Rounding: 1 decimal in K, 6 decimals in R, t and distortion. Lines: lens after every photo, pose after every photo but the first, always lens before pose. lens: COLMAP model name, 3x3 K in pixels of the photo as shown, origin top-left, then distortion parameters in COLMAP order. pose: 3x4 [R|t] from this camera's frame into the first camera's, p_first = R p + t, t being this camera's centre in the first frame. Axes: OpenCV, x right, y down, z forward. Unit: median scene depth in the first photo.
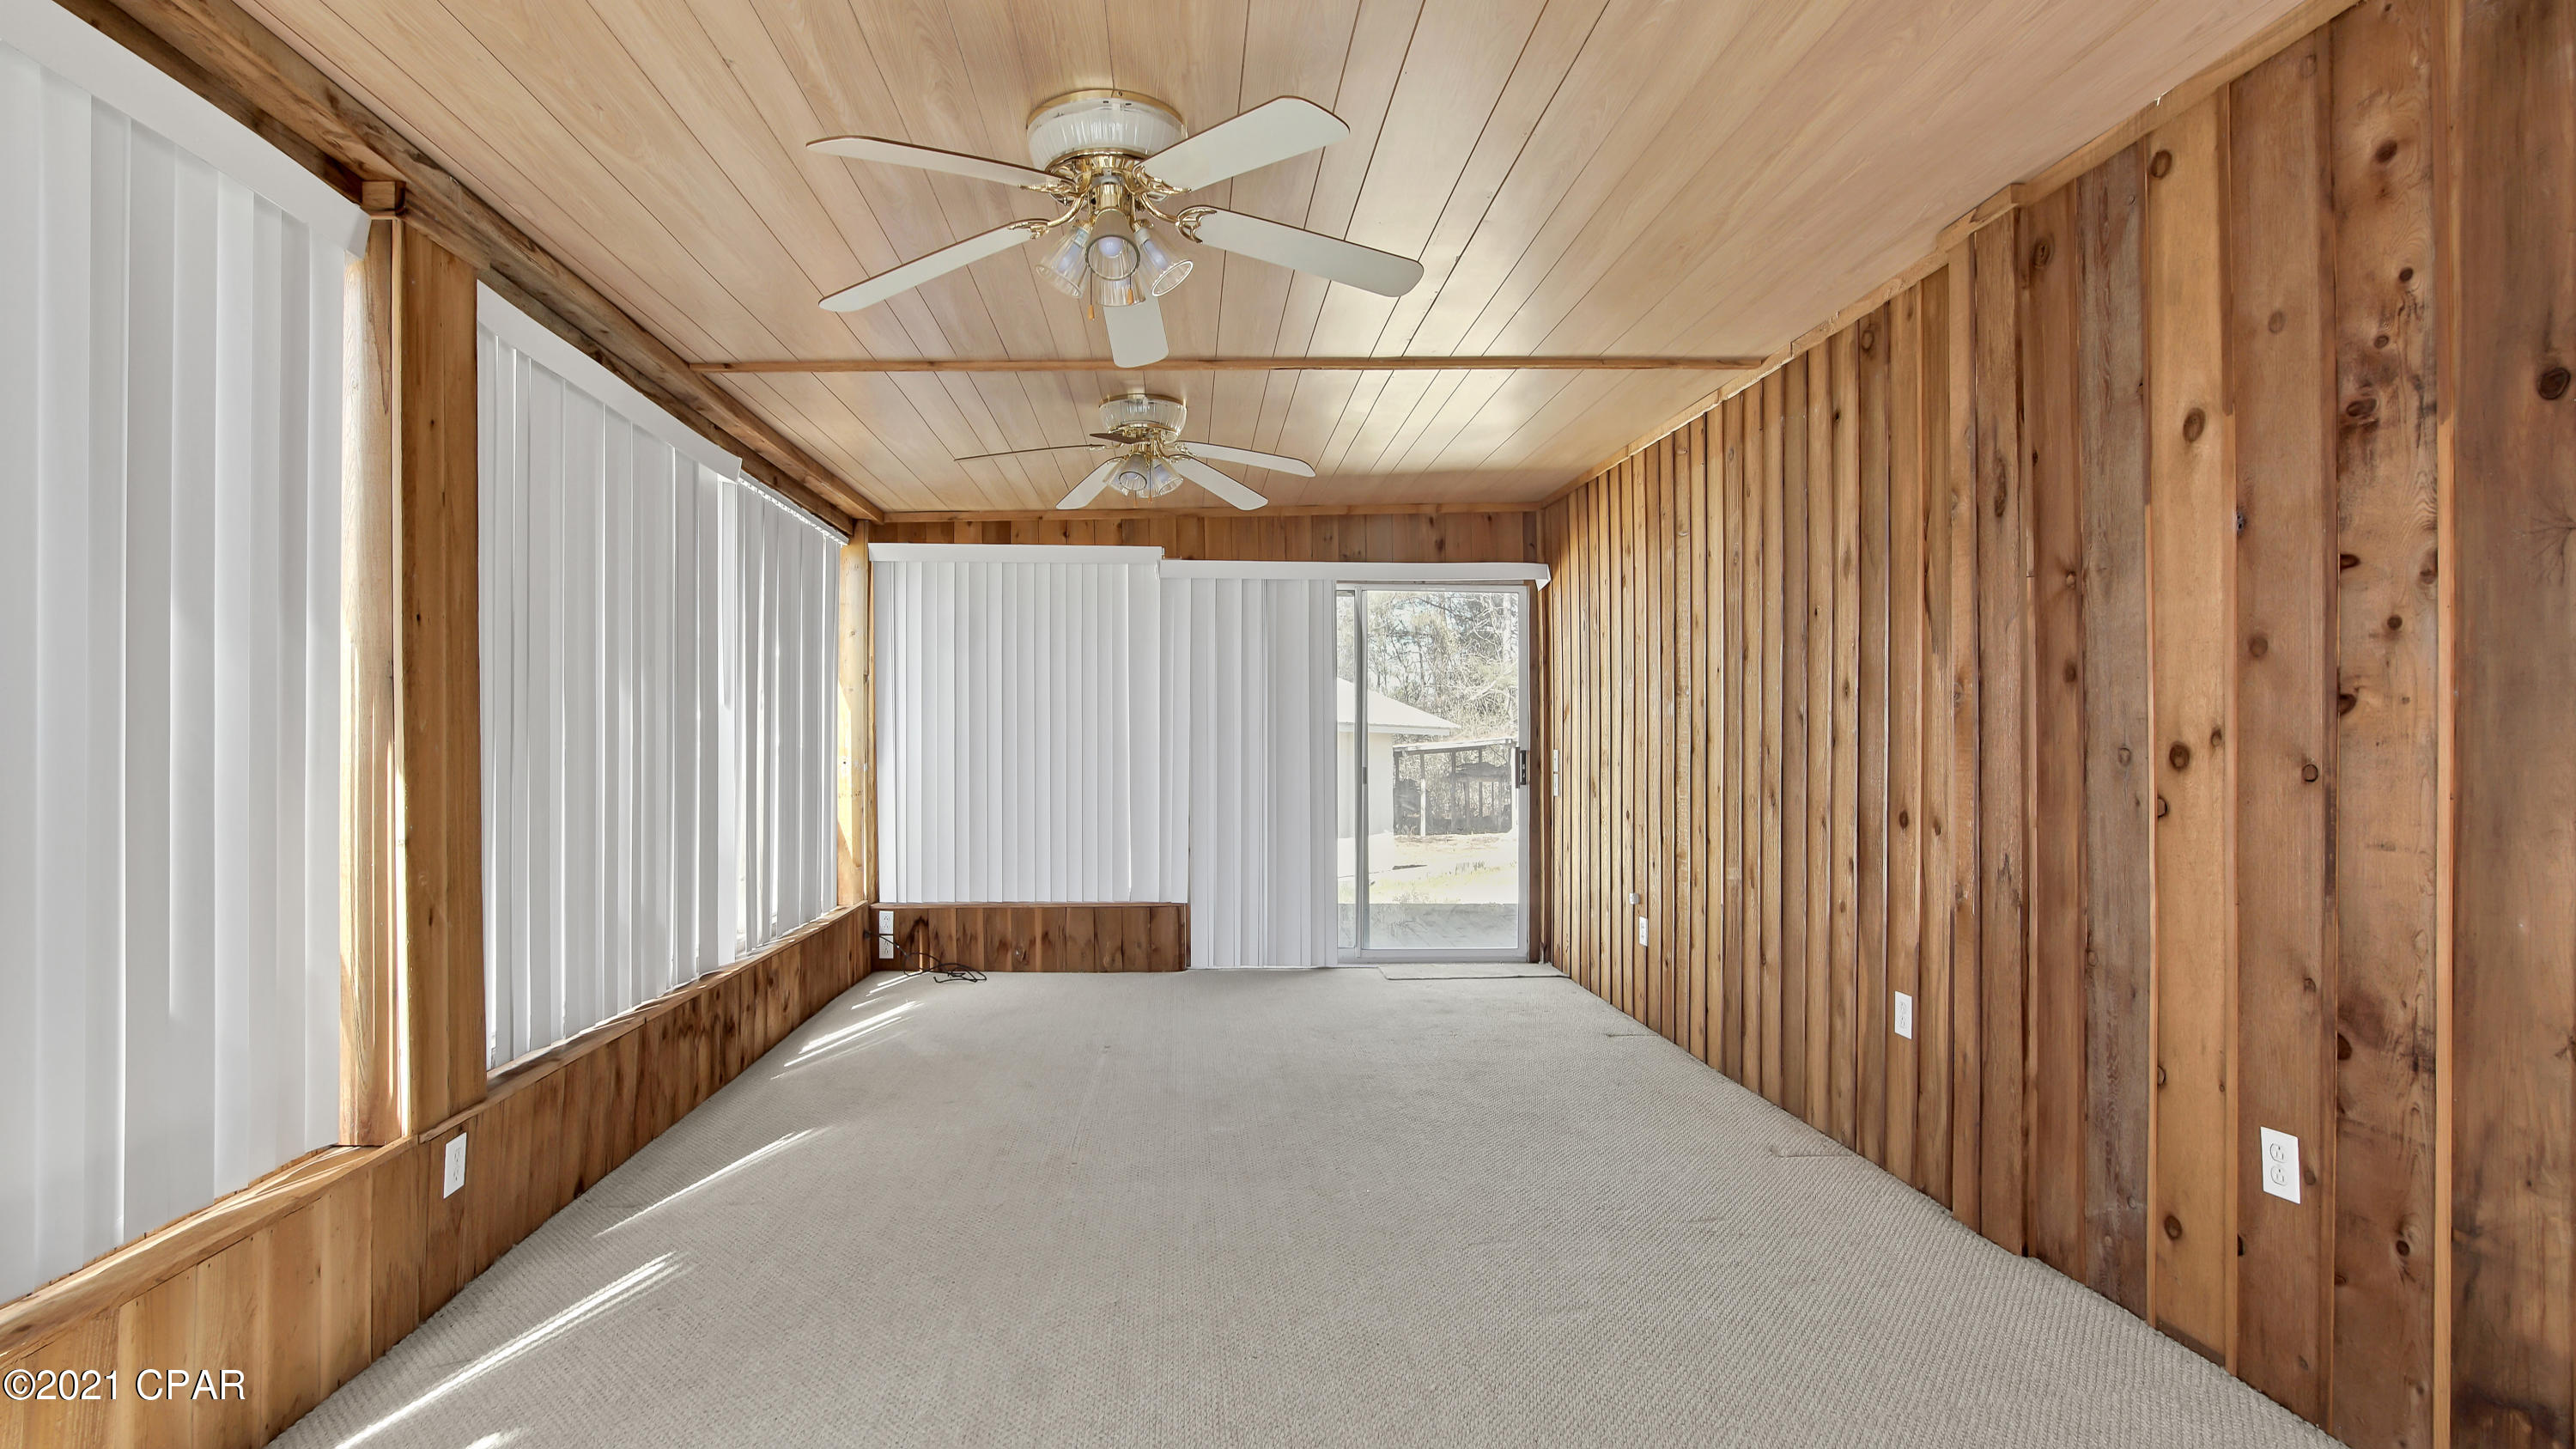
lens RADIAL K [[1193.6, 0, 1294.2], [0, 1193.6, 741.7], [0, 0, 1]] dist [-0.019004, -0.000011]
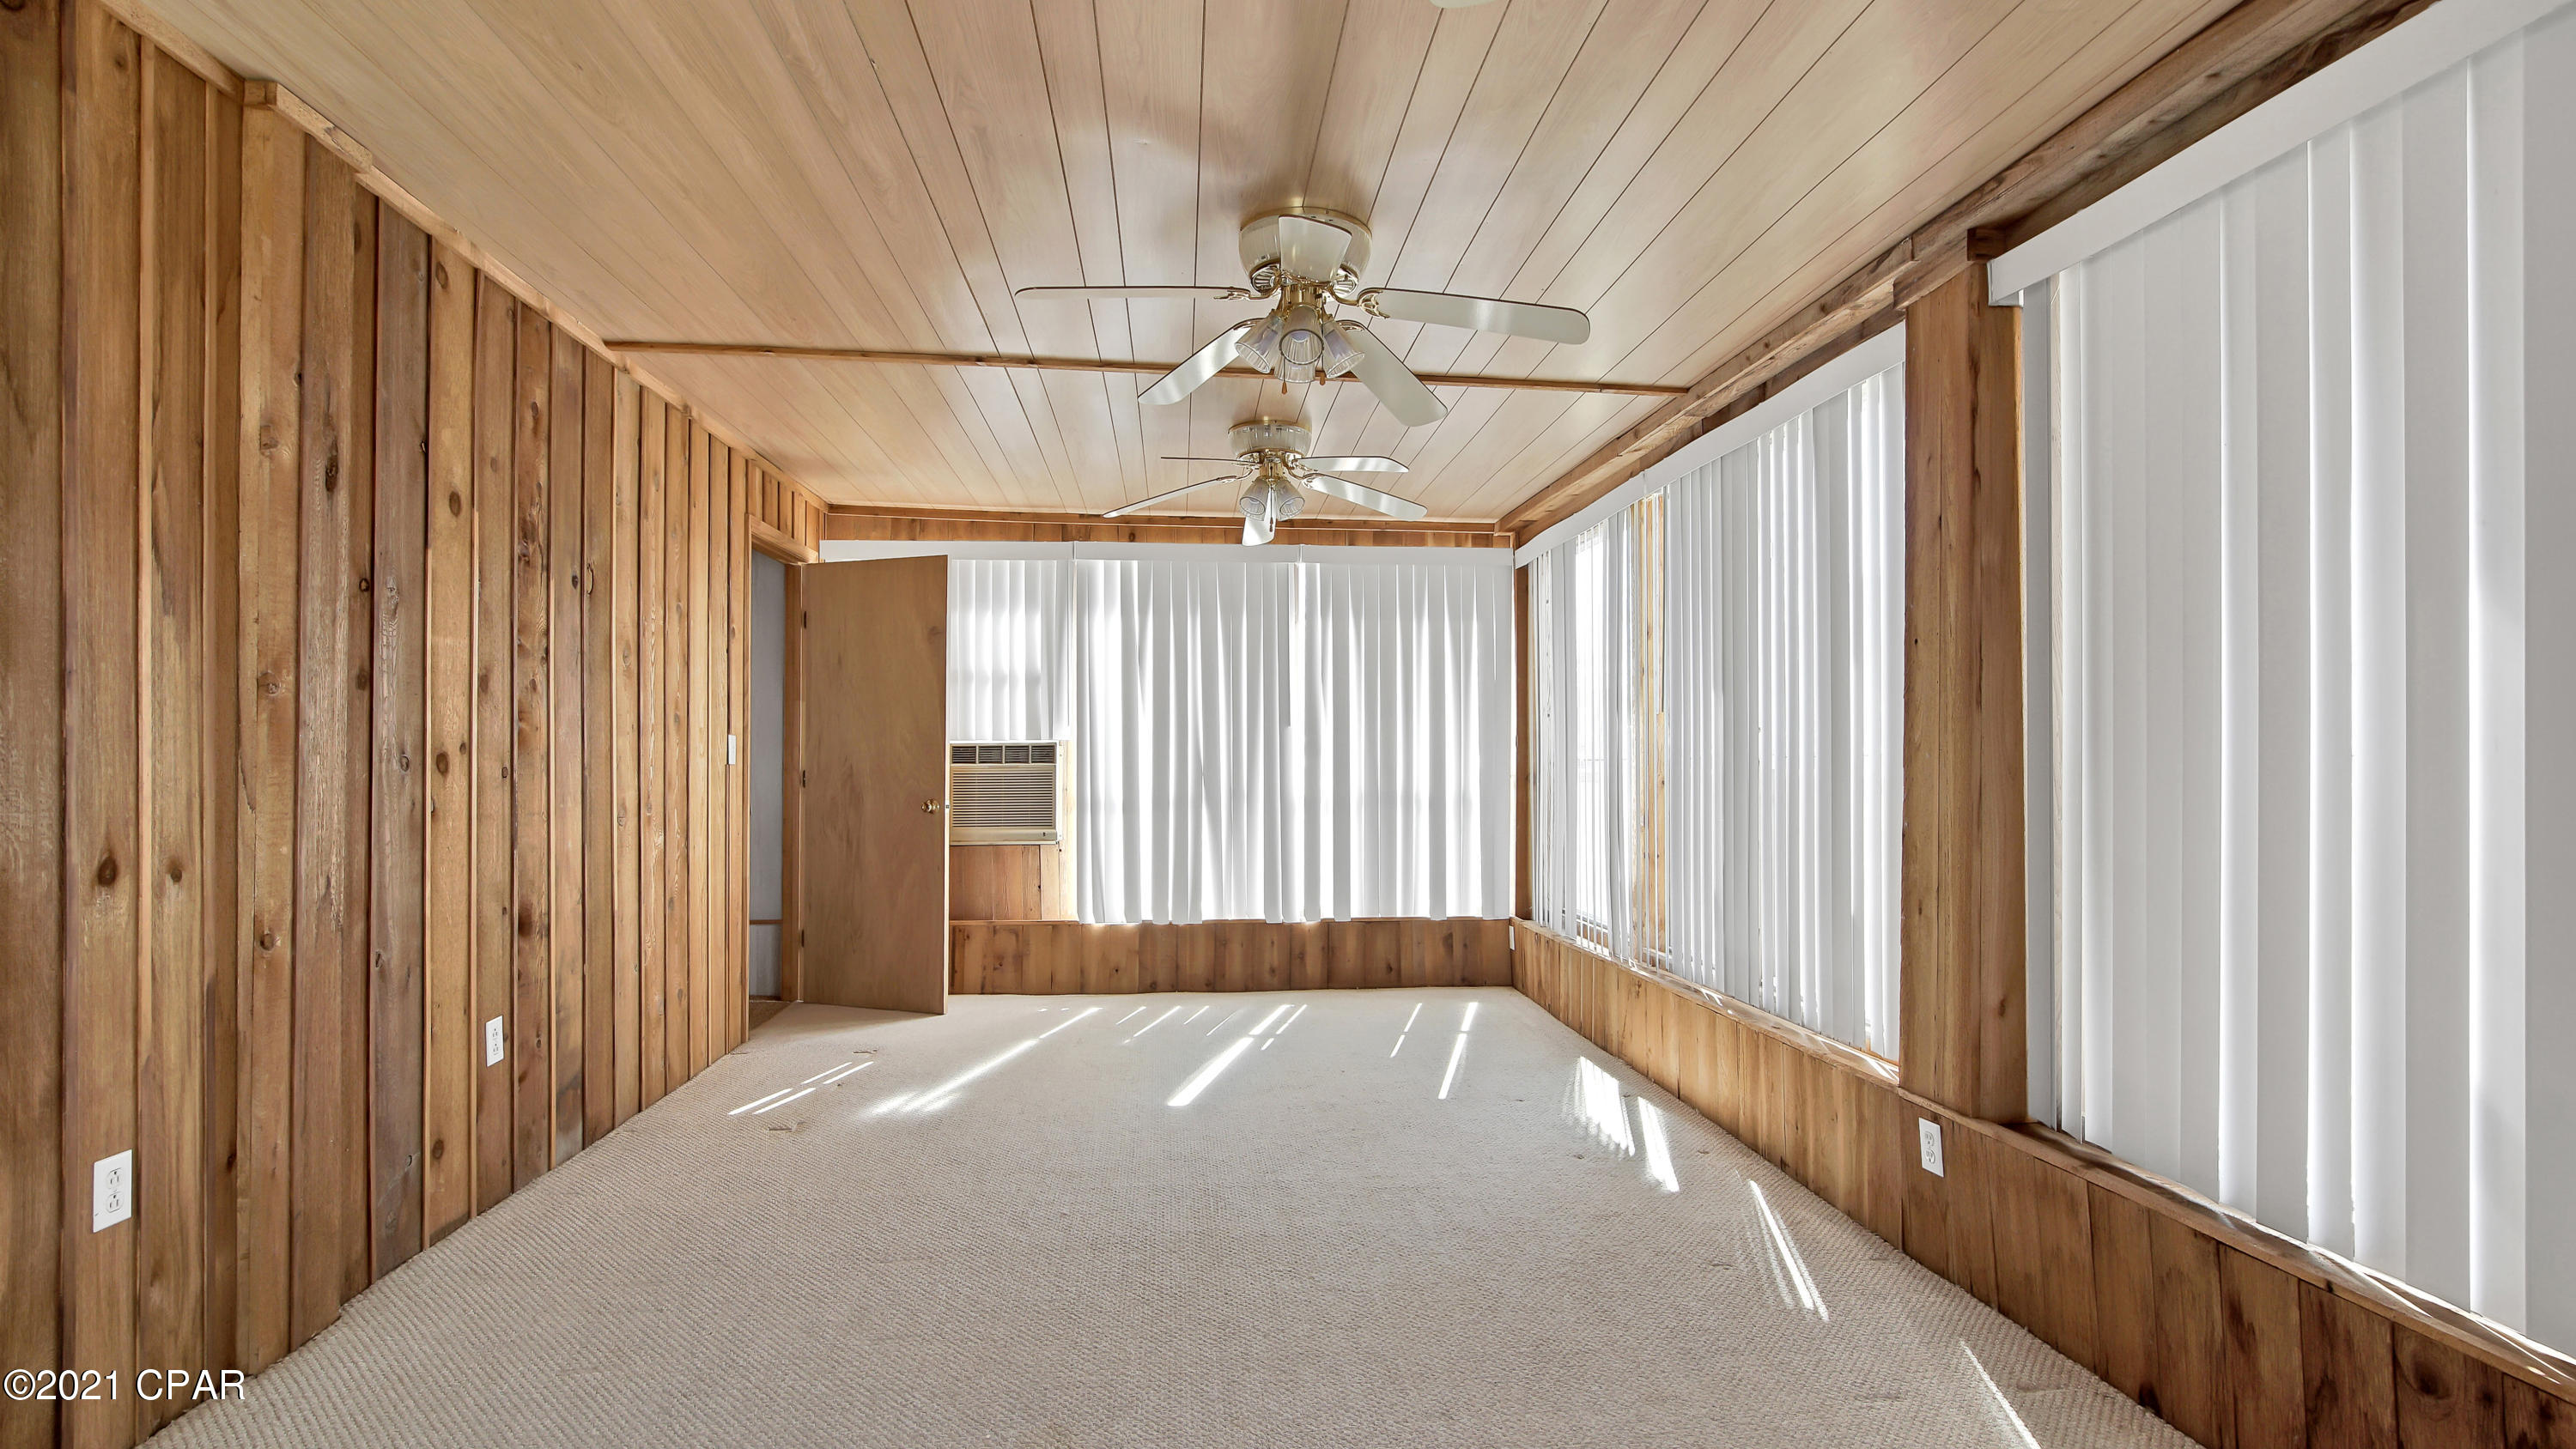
lens RADIAL K [[1193.3, 0, 1294.2], [0, 1193.3, 741.7], [0, 0, 1]] dist [-0.019004, -0.000011]
pose [[-0.999943, 0.003205, 0.010189, -0.159813], [0.003149, 0.999980, -0.005502, -0.001774], [-0.010206, -0.005469, -0.999933, 2.264408]]
